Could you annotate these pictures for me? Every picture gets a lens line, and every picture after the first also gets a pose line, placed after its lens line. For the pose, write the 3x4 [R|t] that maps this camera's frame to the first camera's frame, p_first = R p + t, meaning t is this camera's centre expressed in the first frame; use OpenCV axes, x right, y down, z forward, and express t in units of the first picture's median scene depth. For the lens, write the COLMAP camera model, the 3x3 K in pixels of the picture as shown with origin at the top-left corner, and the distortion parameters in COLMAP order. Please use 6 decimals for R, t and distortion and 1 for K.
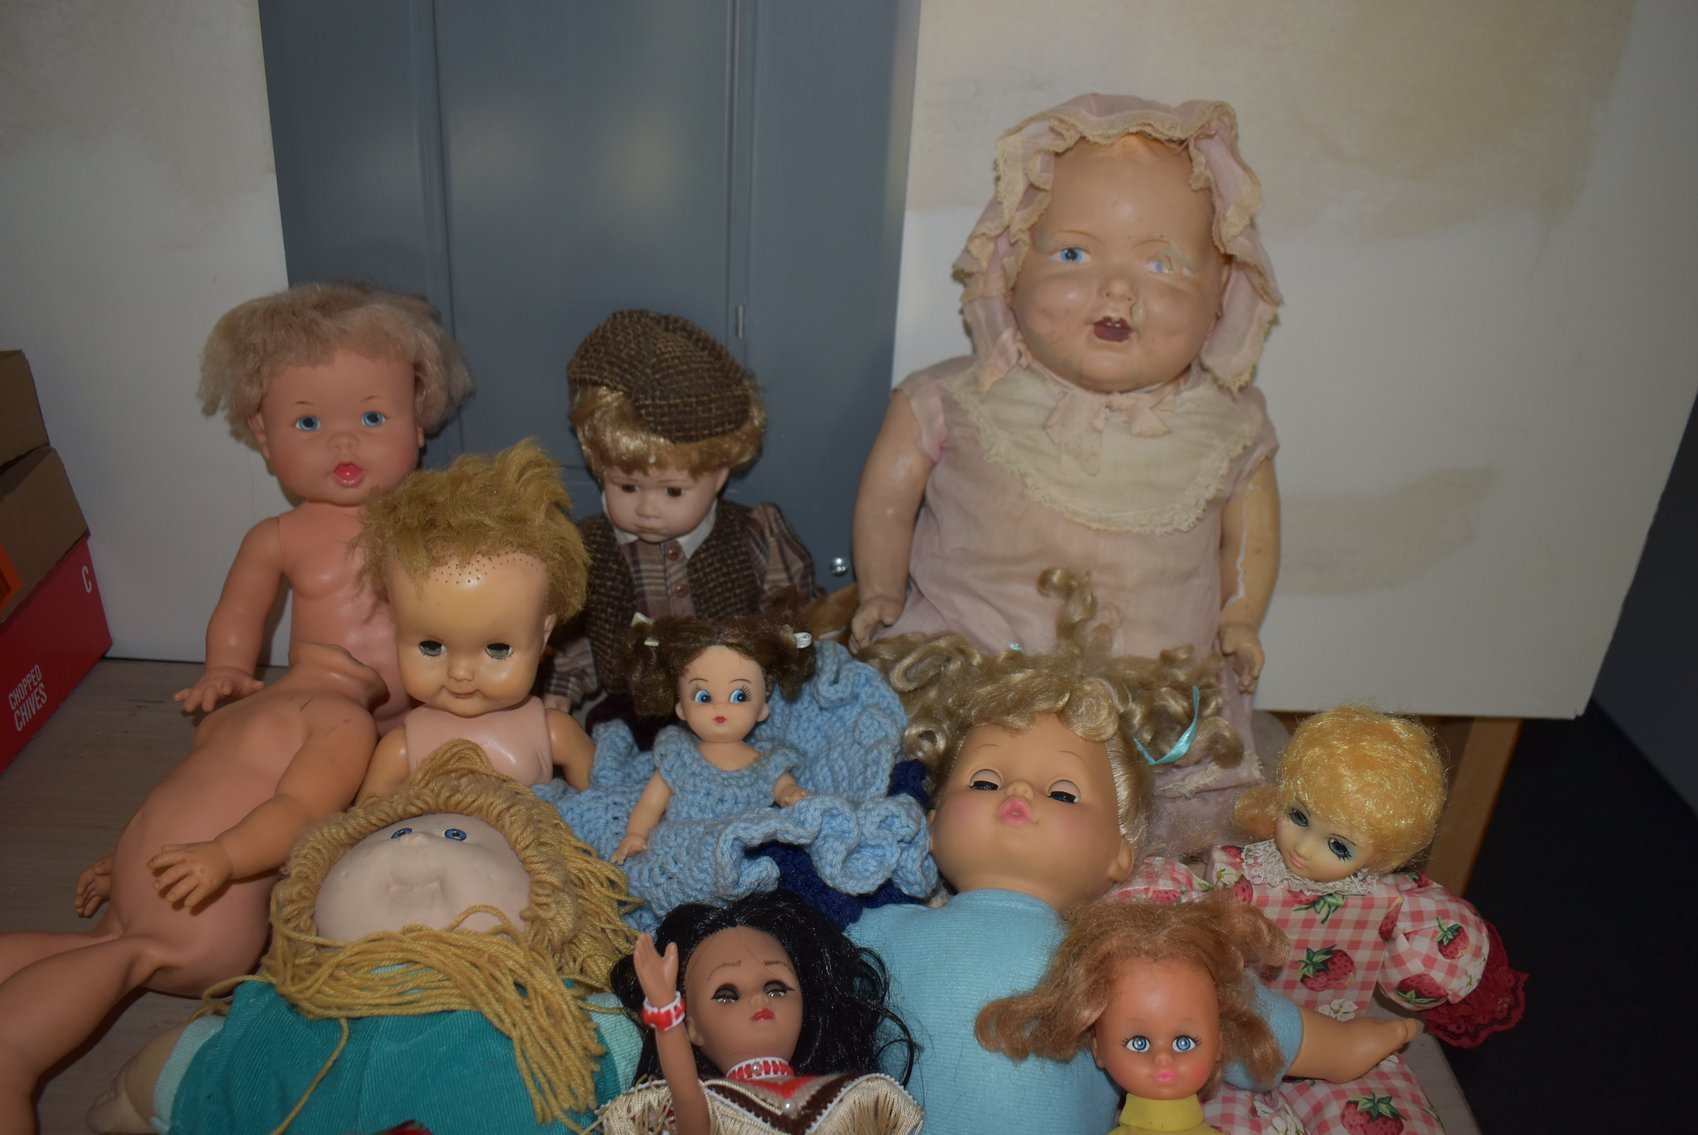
lens RADIAL K [[1306.1, 0, 849.0], [0, 1306.1, 567.5], [0, 0, 1]] dist [-0.106662, 0.000261]
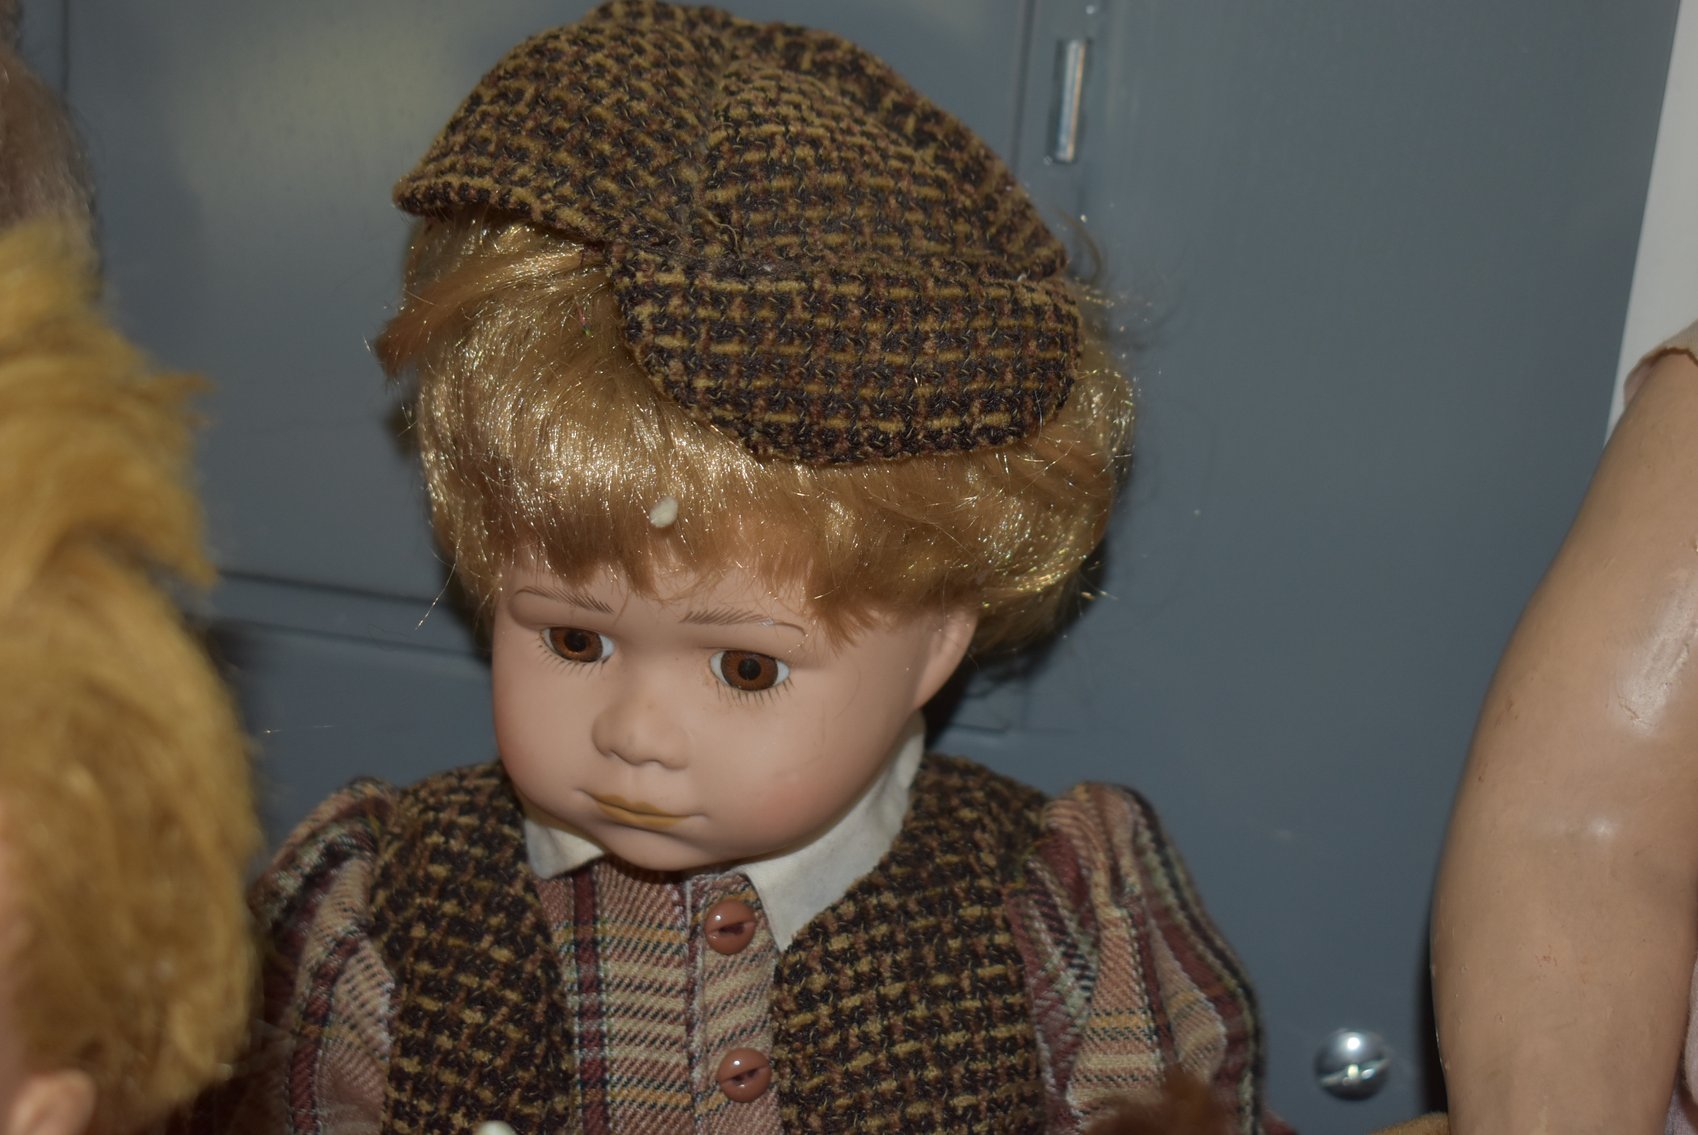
lens RADIAL K [[2857.4, 0, 849.0], [0, 2857.4, 567.5], [0, 0, 1]] dist [-0.000450, -0.005505]
pose [[0.984053, 0.077089, -0.160302, -0.029198], [-0.106771, 0.976787, -0.185706, 0.025077], [0.142265, 0.199860, 0.969441, 0.491947]]
